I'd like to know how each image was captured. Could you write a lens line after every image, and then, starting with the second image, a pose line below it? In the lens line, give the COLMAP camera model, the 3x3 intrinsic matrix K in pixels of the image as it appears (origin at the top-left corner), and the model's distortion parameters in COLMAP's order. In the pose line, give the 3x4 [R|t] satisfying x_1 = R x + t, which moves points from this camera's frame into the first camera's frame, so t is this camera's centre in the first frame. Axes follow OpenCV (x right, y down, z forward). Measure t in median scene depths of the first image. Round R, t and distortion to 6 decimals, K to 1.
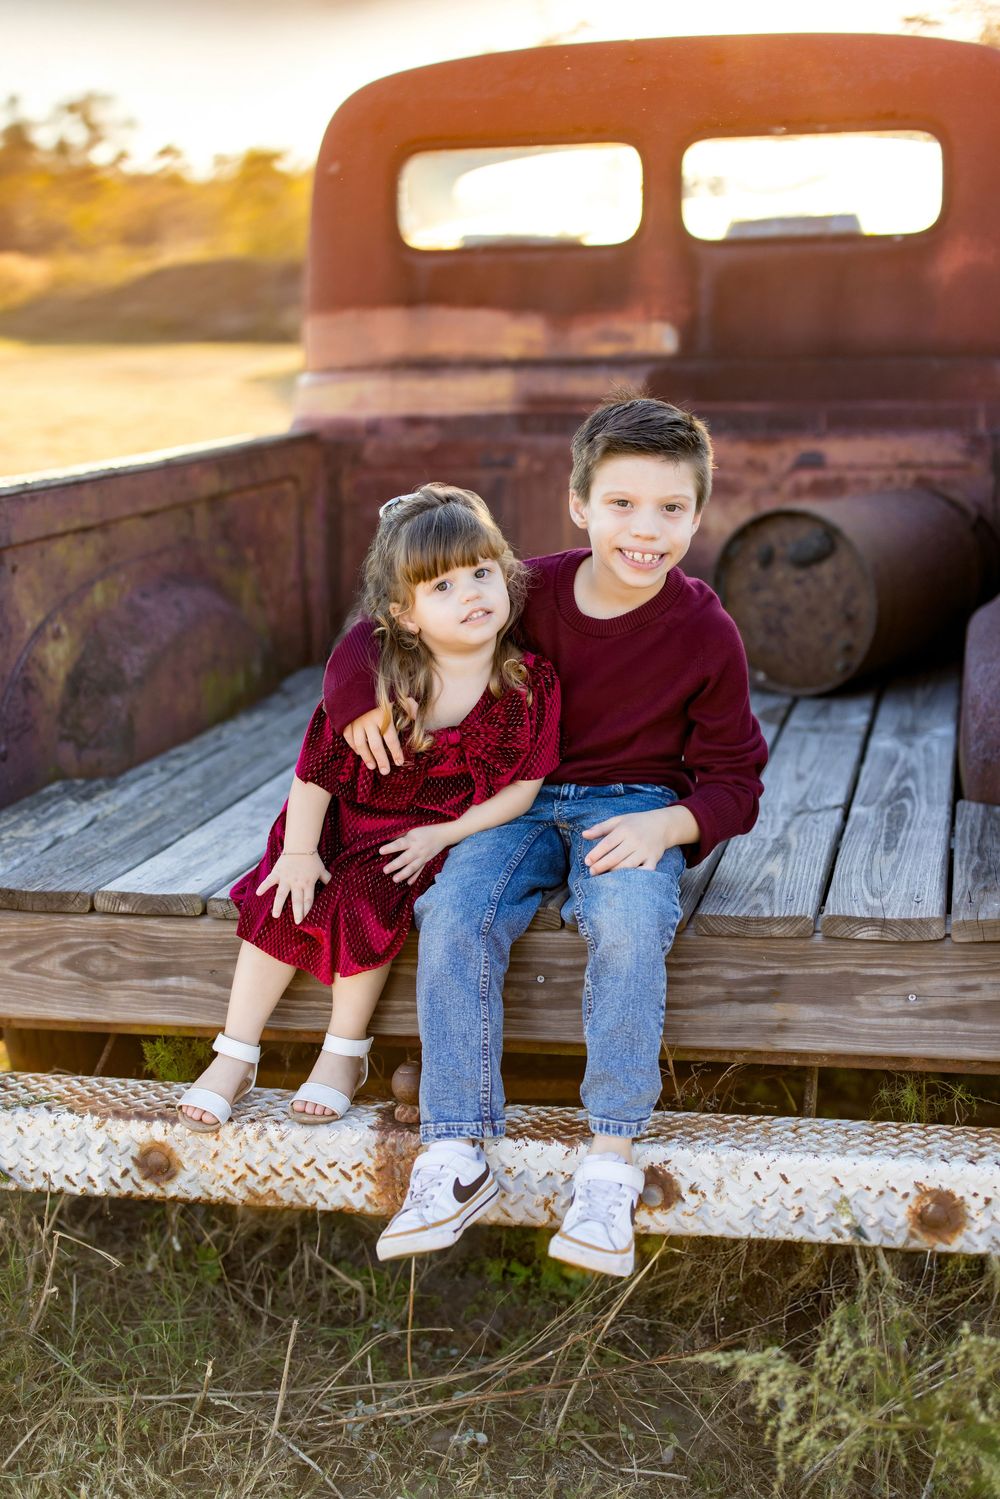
lens RADIAL K [[2115.5, 0, 500.0], [0, 2115.5, 749.5], [0, 0, 1]] dist [0.003828, 0.023317]
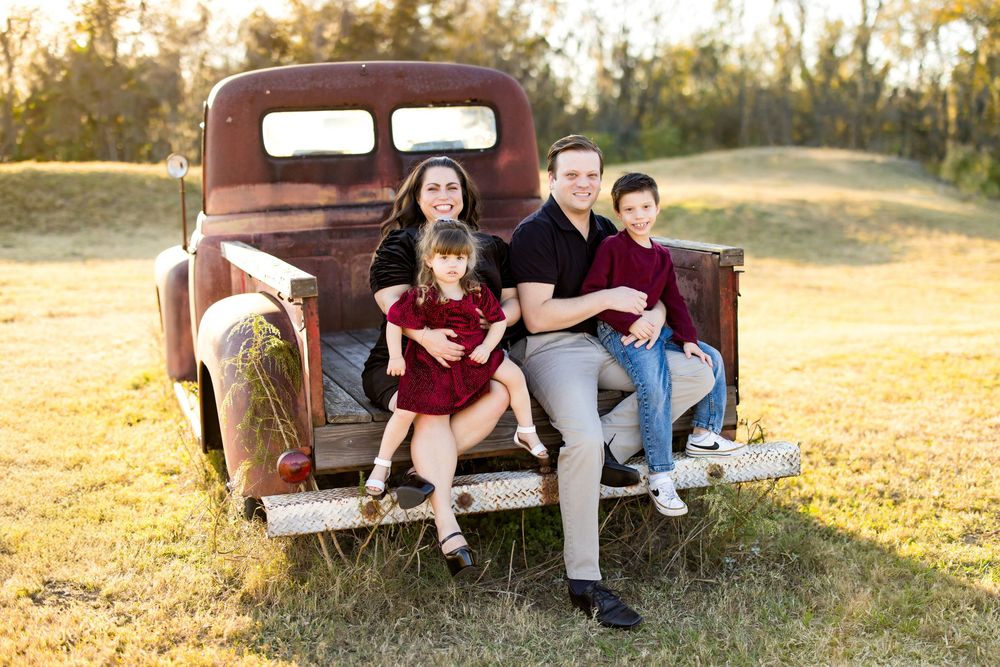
lens RADIAL K [[1411.3, 0, 510.7], [0, 1411.3, 335.2], [0, 0, 1]] dist [0.003828, 0.023317]
pose [[0.868498, -0.077041, 0.489669, -0.561633], [0.114546, 0.992304, -0.047041, 0.042099], [-0.482276, 0.096945, 0.870638, -0.368385]]
